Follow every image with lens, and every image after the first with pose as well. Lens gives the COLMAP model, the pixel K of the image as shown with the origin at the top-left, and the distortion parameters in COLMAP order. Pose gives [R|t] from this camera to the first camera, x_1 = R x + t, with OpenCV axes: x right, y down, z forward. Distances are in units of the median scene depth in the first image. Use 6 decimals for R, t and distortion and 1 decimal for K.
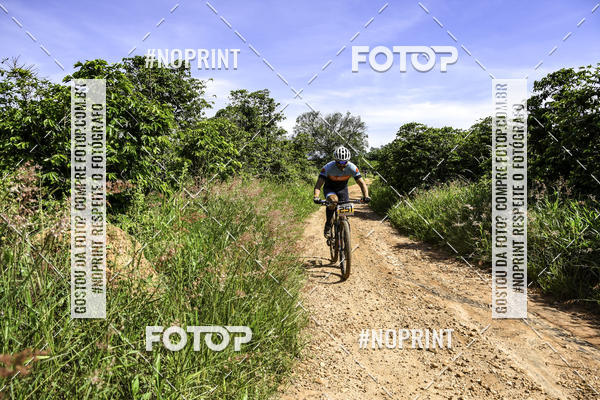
lens RADIAL K [[454.6, 0, 300.7], [0, 454.6, 207.7], [0, 0, 1]] dist [-0.128202, 0.122455]
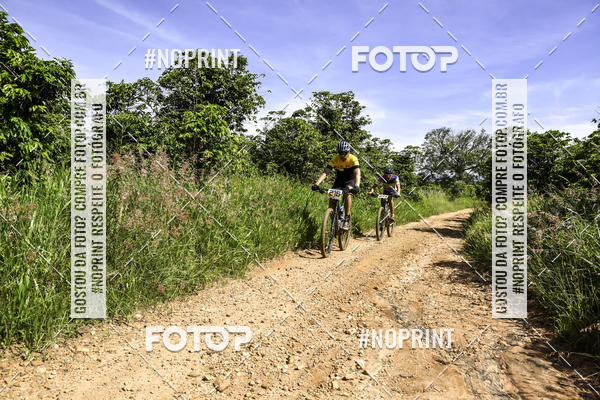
lens RADIAL K [[454.6, 0, 300.7], [0, 454.6, 207.7], [0, 0, 1]] dist [-0.128202, 0.122455]
pose [[0.950555, 0.057268, -0.305230, 0.122687], [-0.070664, 0.996954, -0.033013, 0.016797], [0.302410, 0.052950, 0.951706, 0.087283]]
